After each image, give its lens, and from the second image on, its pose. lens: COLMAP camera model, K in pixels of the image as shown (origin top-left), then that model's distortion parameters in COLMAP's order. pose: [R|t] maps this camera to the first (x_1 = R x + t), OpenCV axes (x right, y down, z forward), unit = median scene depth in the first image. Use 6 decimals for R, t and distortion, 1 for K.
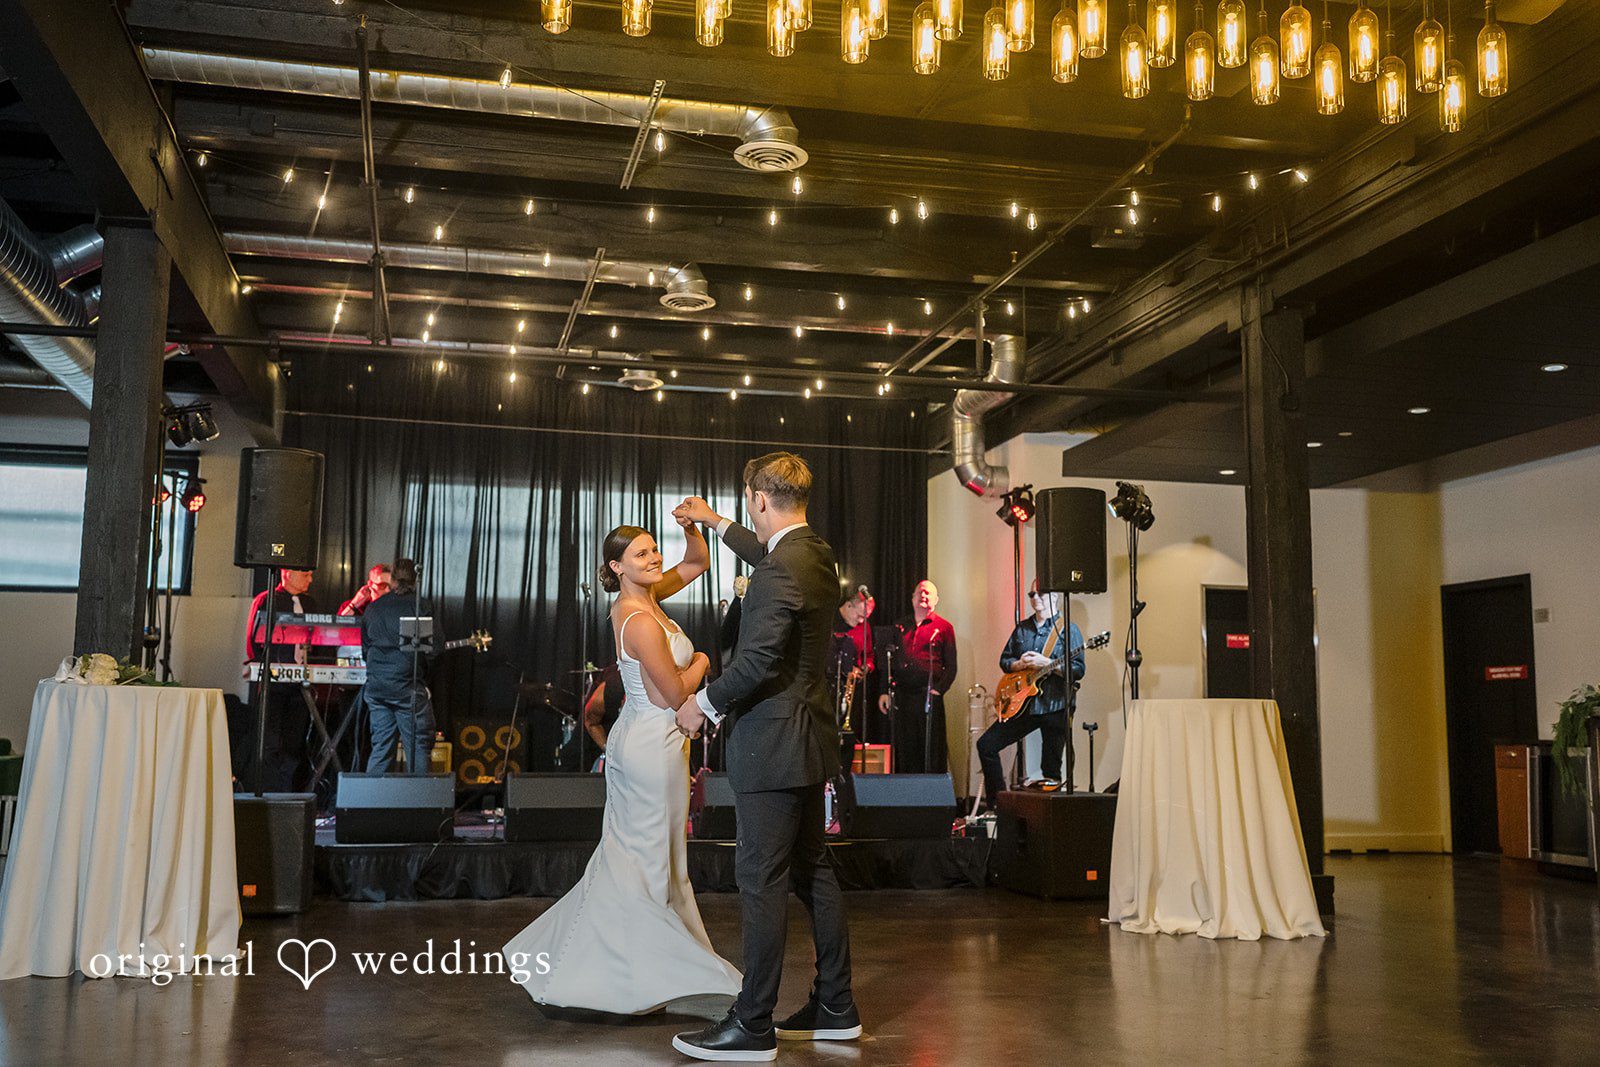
lens RADIAL K [[1539.7, 0, 800.0], [0, 1539.7, 533.5], [0, 0, 1]] dist [0.000397, 0.008764]
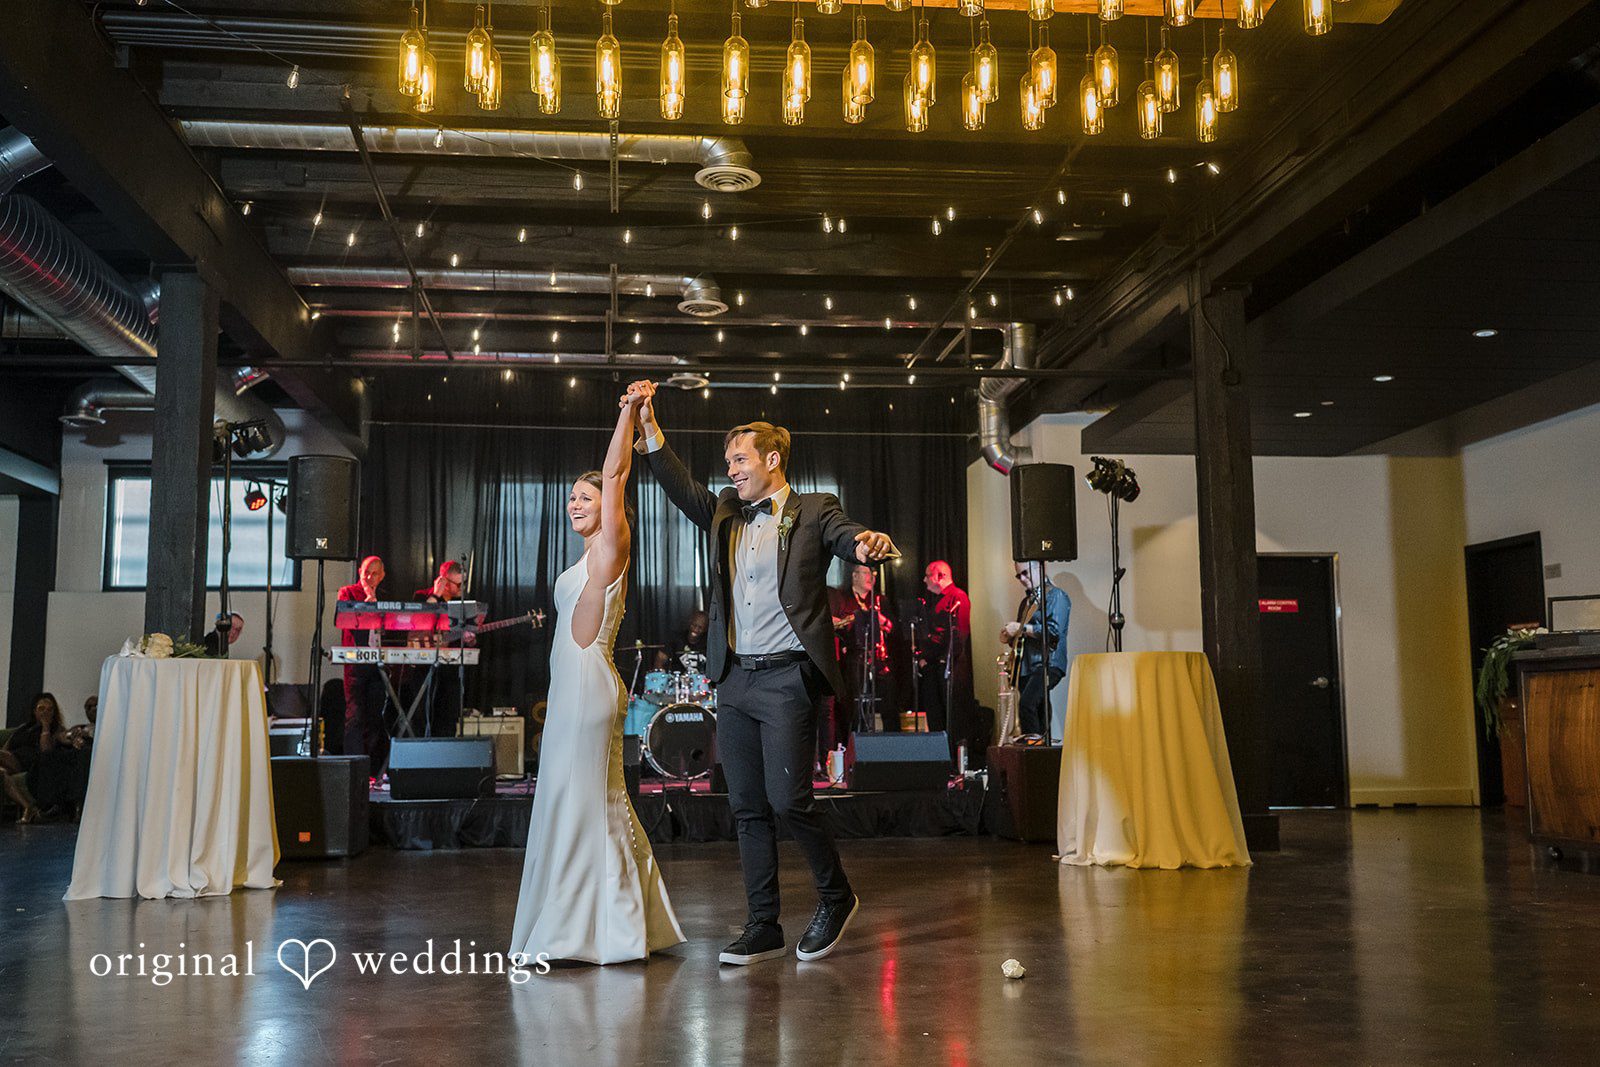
lens RADIAL K [[1539.7, 0, 800.0], [0, 1539.7, 533.5], [0, 0, 1]] dist [0.000397, 0.008764]
pose [[0.993632, -0.032544, -0.107875, 0.116038], [0.033193, 0.999440, 0.004223, 0.008402], [0.107677, -0.007776, 0.994155, -0.089222]]
